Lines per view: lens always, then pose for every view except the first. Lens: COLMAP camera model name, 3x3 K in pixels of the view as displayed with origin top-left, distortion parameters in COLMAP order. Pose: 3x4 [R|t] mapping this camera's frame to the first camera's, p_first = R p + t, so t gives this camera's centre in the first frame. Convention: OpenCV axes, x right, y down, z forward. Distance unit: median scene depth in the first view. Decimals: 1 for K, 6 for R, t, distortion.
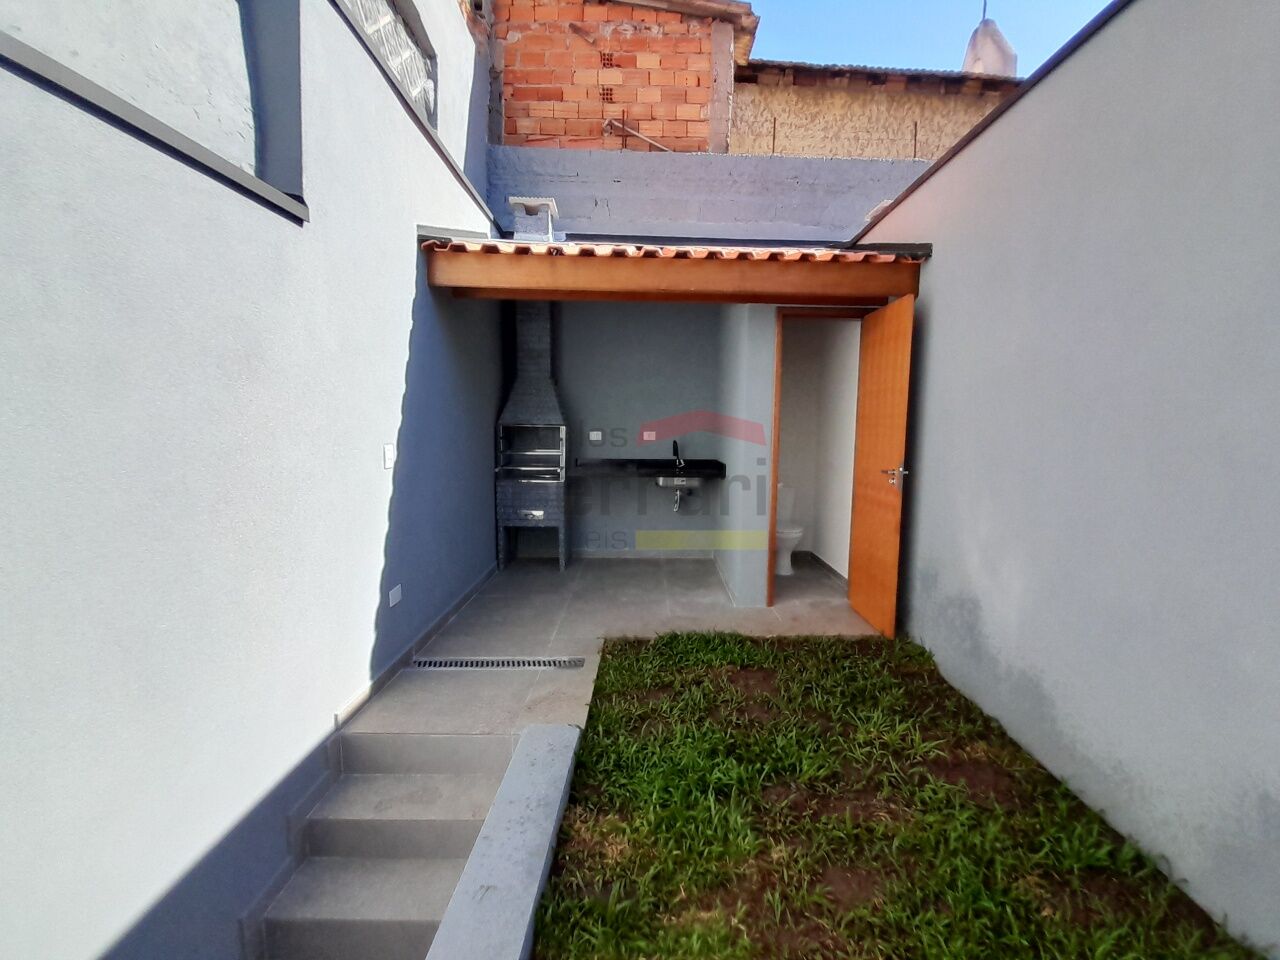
lens RADIAL K [[513.8, 0, 641.3], [0, 513.8, 480.1], [0, 0, 1]] dist [-0.000538, -0.000151]
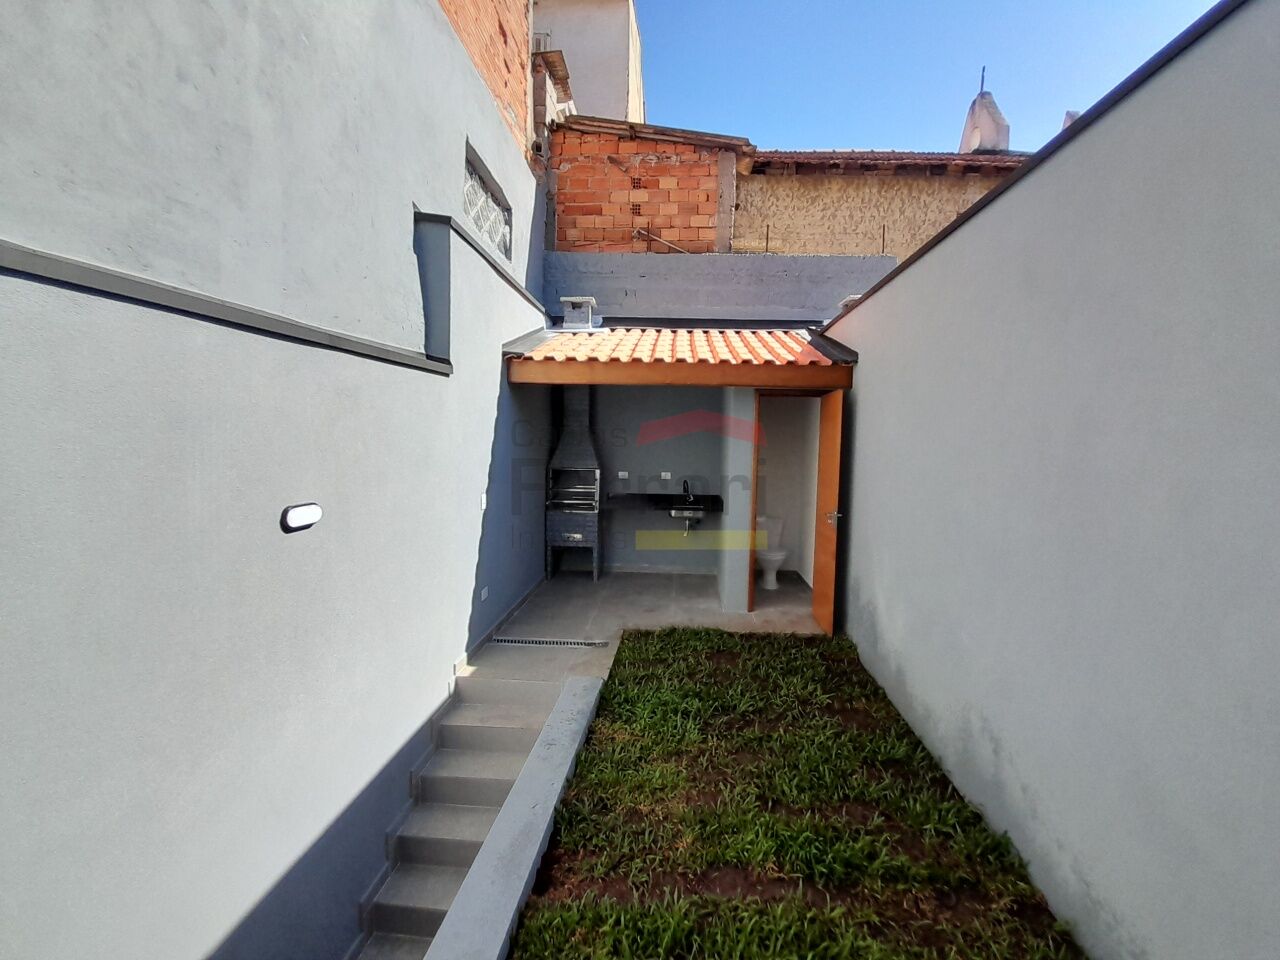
lens RADIAL K [[517.1, 0, 643.0], [0, 517.1, 476.4], [0, 0, 1]] dist [0.002020, 0.000223]
pose [[0.997615, 0.010408, -0.068232, 0.053913], [-0.012705, 0.999364, -0.033312, -0.047620], [0.067842, 0.034100, 0.997113, -0.311326]]
